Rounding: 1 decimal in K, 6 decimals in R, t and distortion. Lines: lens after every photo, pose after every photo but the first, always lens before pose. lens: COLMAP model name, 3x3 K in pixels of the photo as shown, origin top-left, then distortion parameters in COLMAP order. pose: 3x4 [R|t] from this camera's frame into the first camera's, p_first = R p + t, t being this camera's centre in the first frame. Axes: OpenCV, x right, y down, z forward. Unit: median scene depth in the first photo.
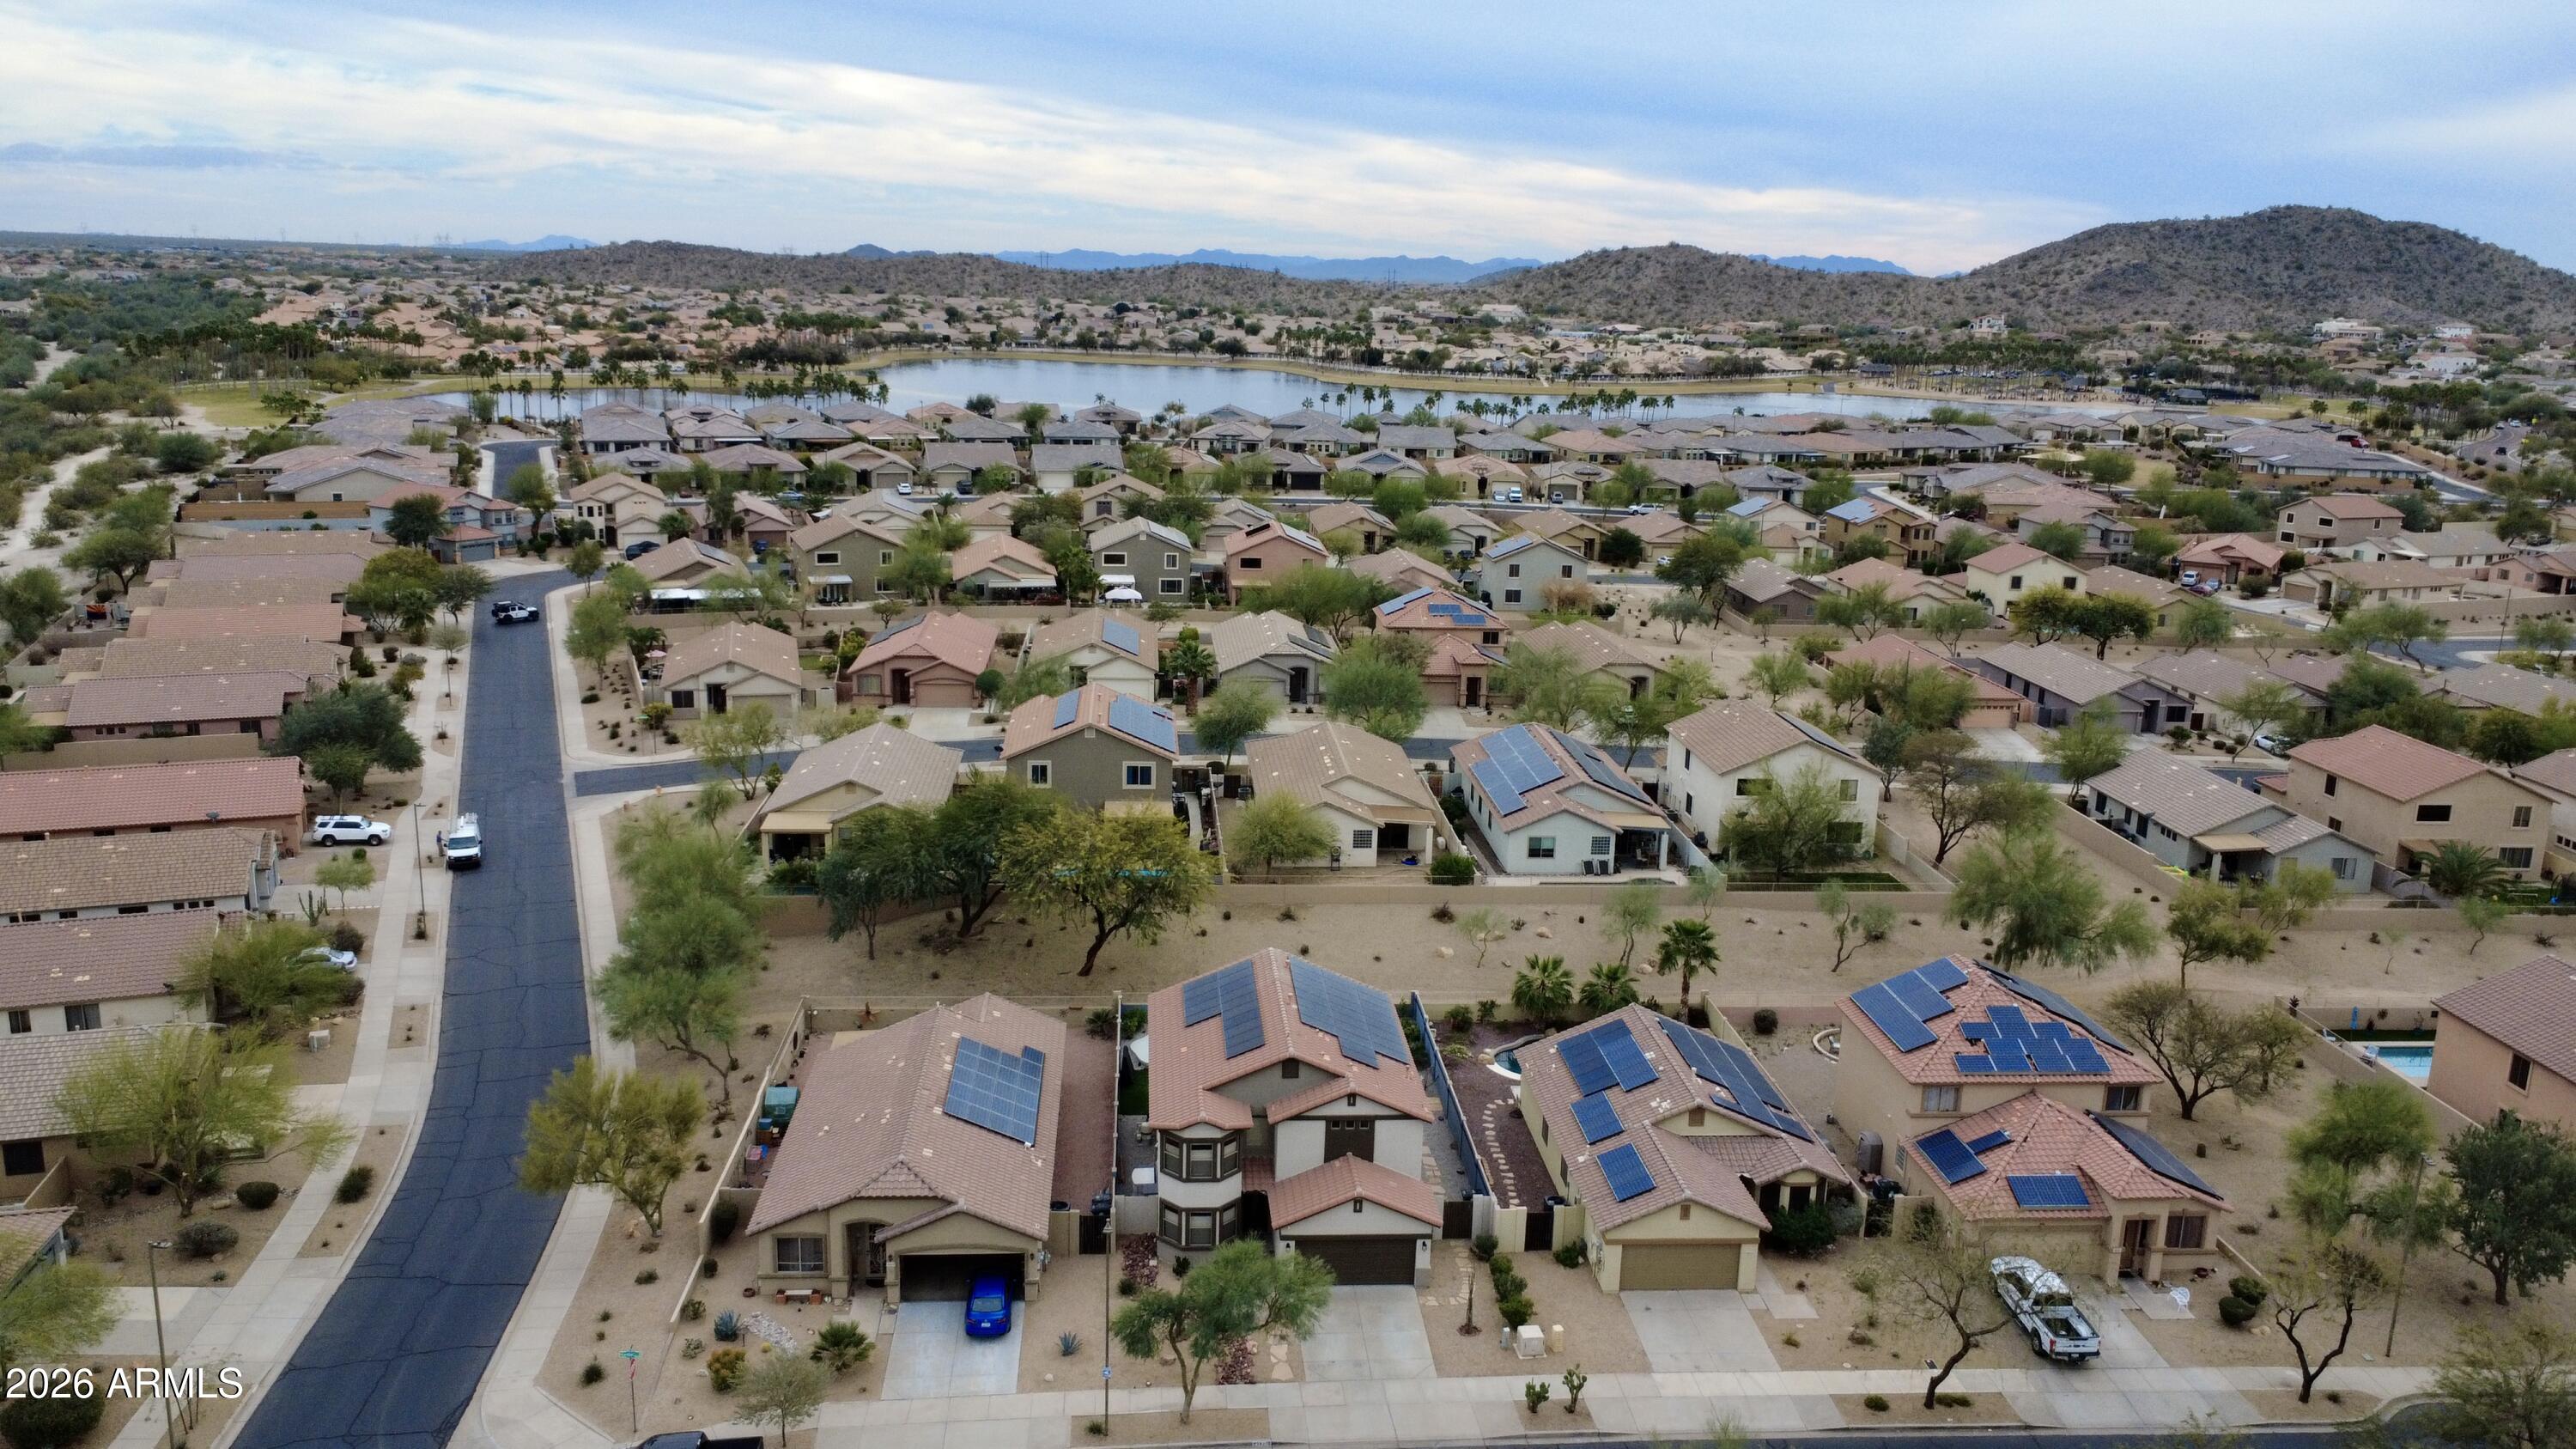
lens RADIAL K [[1928.5, 0, 1279.1], [0, 1928.5, 731.2], [0, 0, 1]] dist [0.003726, -0.007126]
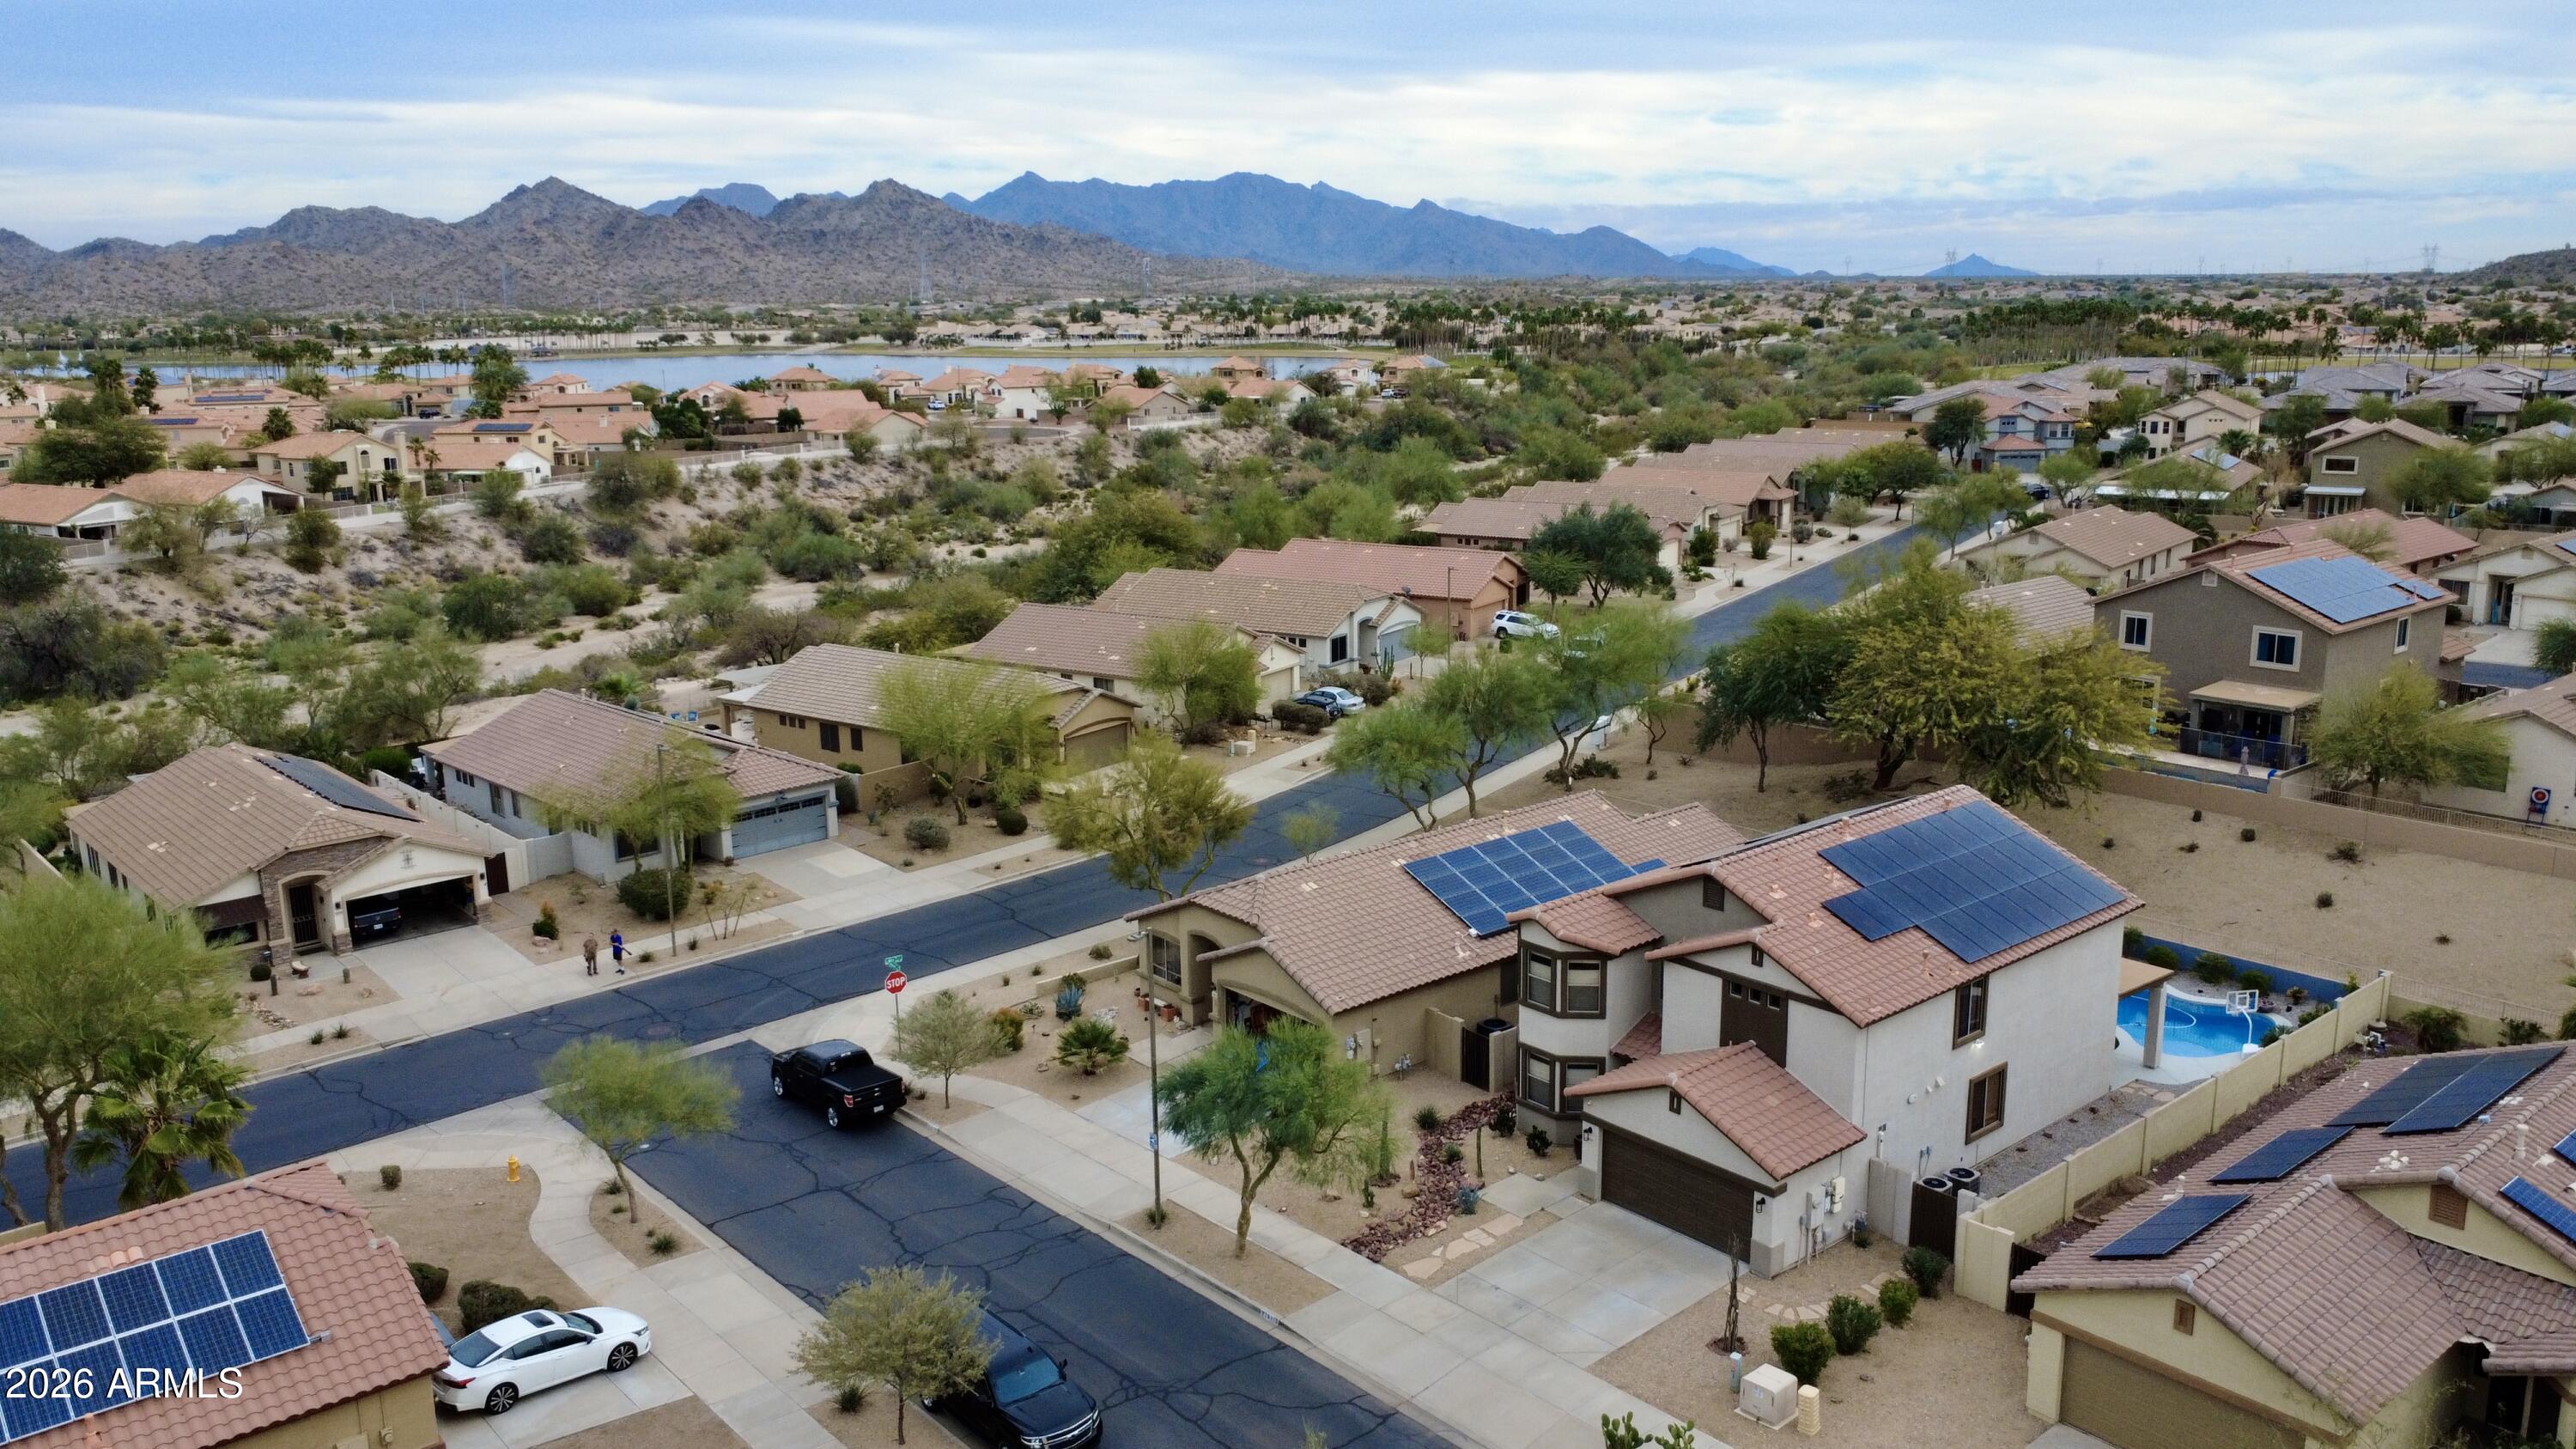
lens RADIAL K [[1928.5, 0, 1285.1], [0, 1928.5, 724.9], [0, 0, 1]] dist [0.003726, -0.007126]
pose [[0.587284, 0.141518, -0.796913, 0.272851], [-0.157823, 0.985719, 0.058739, 0.065251], [0.793845, 0.091275, 0.601231, 0.308185]]
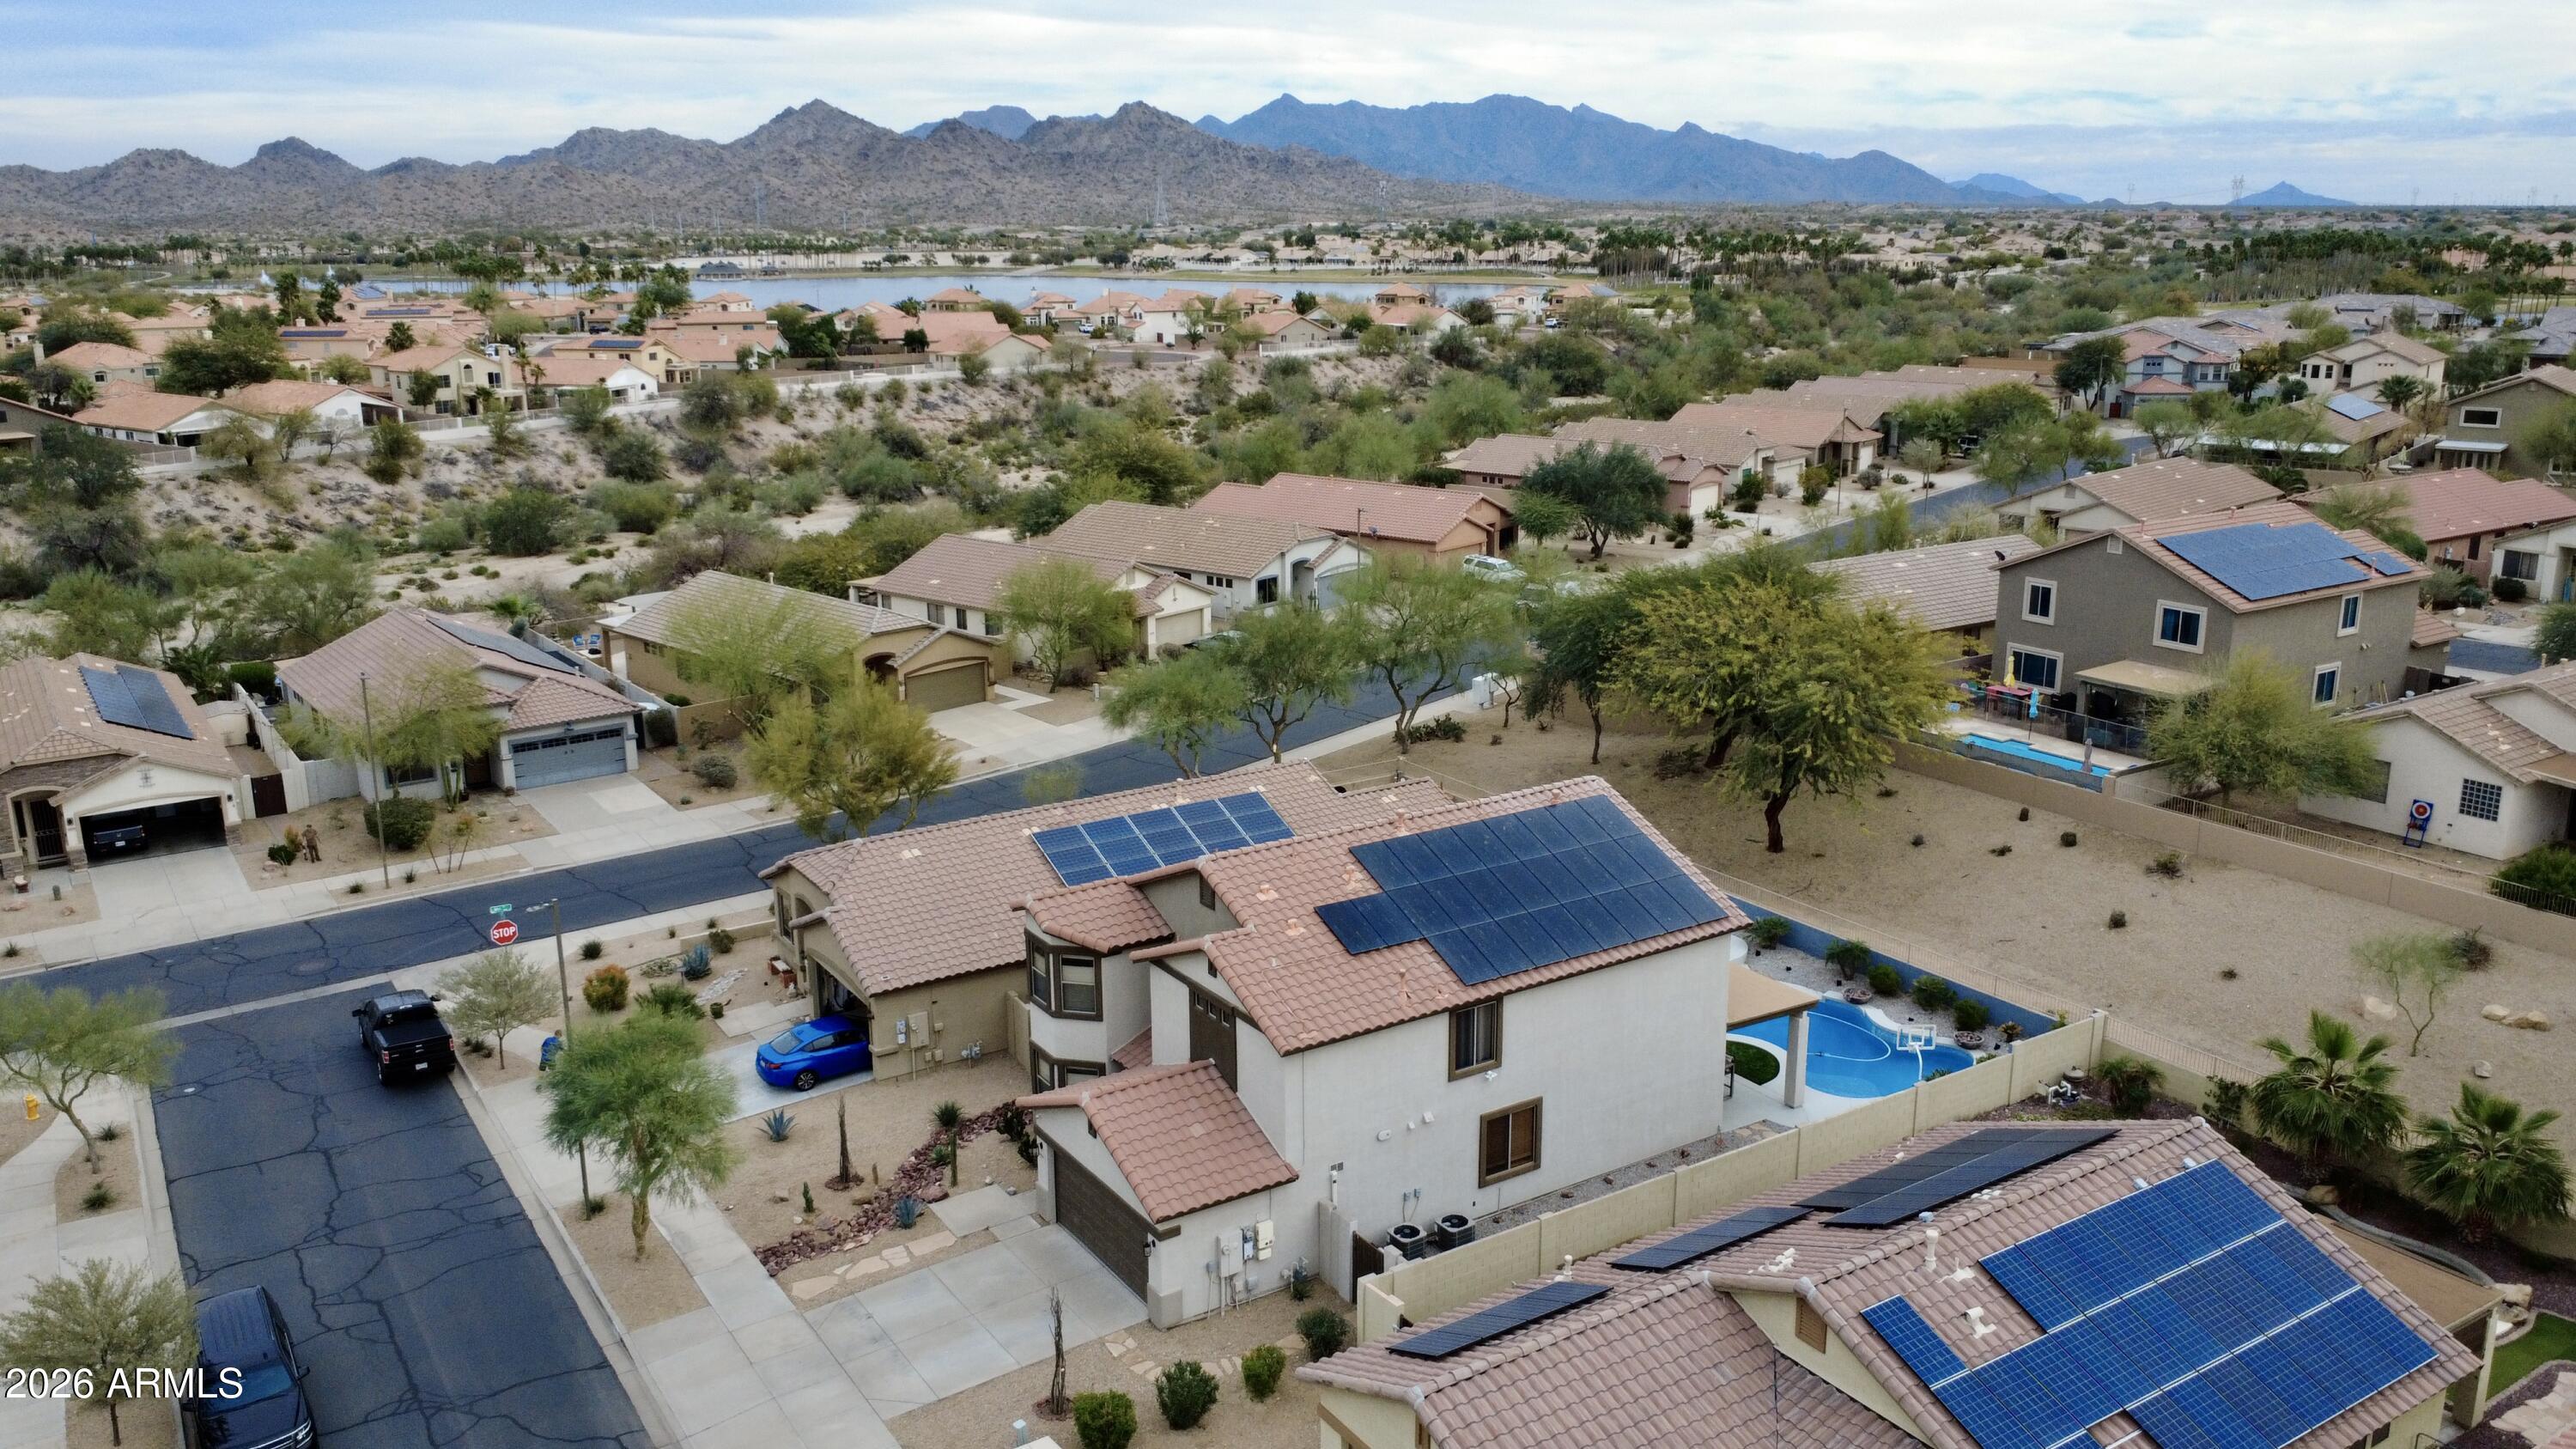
lens RADIAL K [[1928.5, 0, 1285.8], [0, 1928.5, 721.8], [0, 0, 1]] dist [0.003726, -0.007126]
pose [[0.479253, 0.190457, -0.856763, 0.319396], [-0.183389, 0.976354, 0.114458, 0.034373], [0.858304, 0.102267, 0.502848, 0.456490]]
